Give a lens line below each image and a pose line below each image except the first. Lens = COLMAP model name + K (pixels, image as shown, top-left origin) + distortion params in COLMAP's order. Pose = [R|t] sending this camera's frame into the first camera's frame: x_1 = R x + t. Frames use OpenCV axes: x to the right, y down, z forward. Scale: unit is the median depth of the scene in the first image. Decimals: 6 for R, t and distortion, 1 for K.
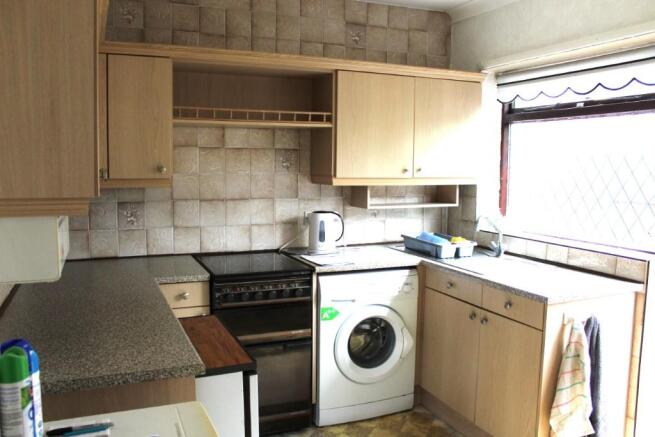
lens RADIAL K [[546.4, 0, 327.5], [0, 546.4, 218.5], [0, 0, 1]] dist [-0.159700, 0.154057]
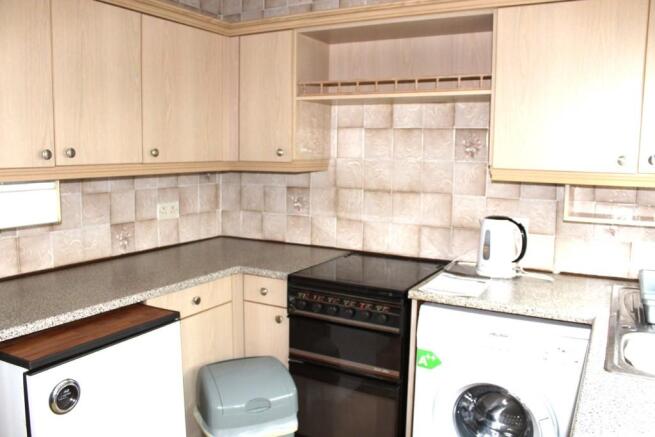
lens RADIAL K [[546.4, 0, 327.5], [0, 546.4, 218.5], [0, 0, 1]] dist [-0.159700, 0.154057]
pose [[0.613626, 0.095552, -0.783794, 0.416645], [-0.087416, 0.994770, 0.052835, -0.029761], [0.784743, 0.036095, 0.618770, 0.423787]]
